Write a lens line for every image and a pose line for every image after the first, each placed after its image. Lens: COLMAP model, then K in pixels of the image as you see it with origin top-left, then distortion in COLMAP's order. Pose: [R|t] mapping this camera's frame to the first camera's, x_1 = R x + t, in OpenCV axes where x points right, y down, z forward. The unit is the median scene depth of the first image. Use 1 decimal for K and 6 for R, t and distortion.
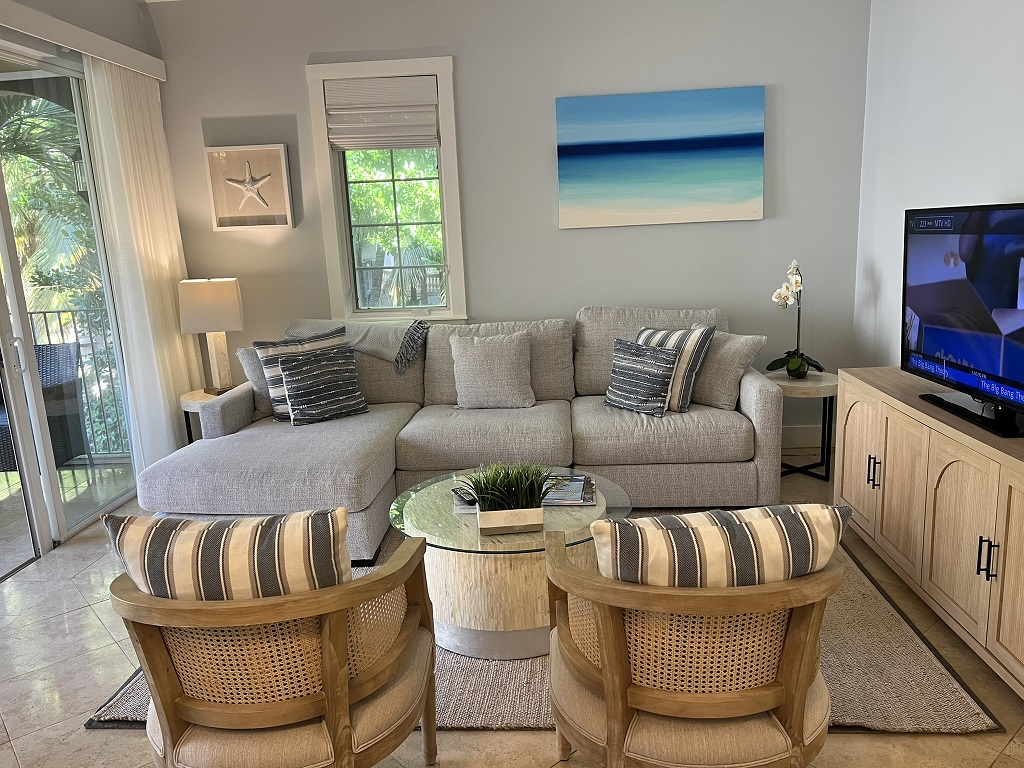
lens RADIAL K [[779.5, 0, 519.1], [0, 779.5, 390.3], [0, 0, 1]] dist [0.100325, -0.197183]
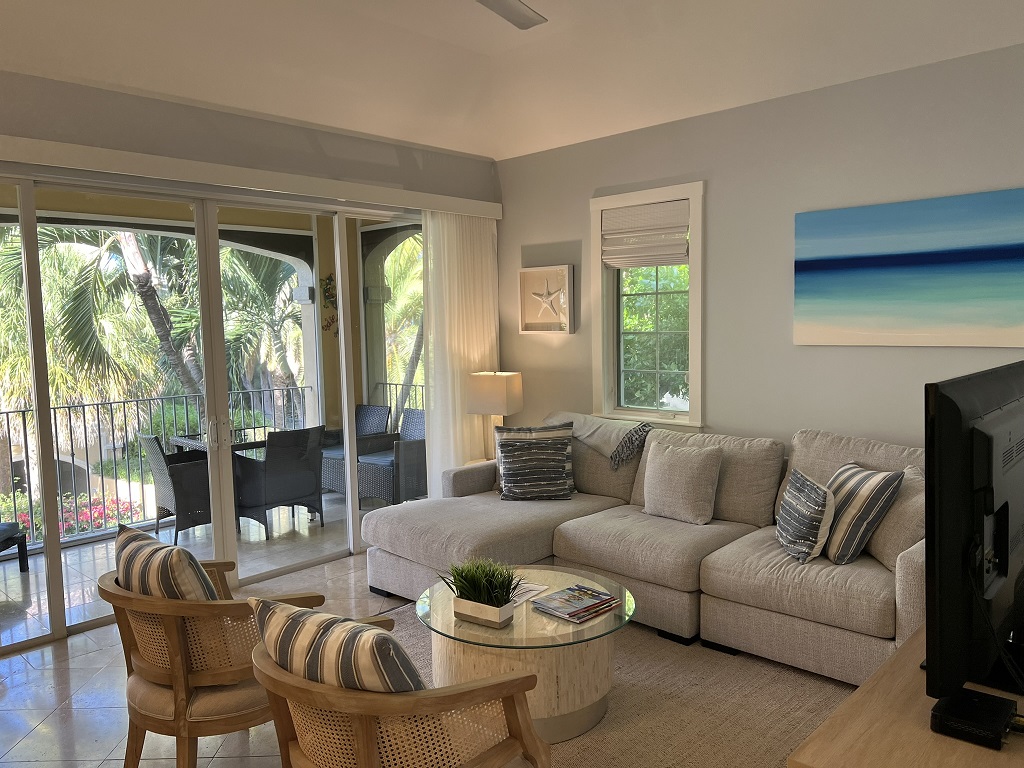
lens RADIAL K [[779.5, 0, 519.1], [0, 779.5, 390.3], [0, 0, 1]] dist [0.100325, -0.197183]
pose [[0.764173, 0.087980, -0.638983, 0.426700], [-0.147769, 0.988186, -0.040660, -0.066587], [0.627856, 0.125493, 0.768146, 0.068609]]
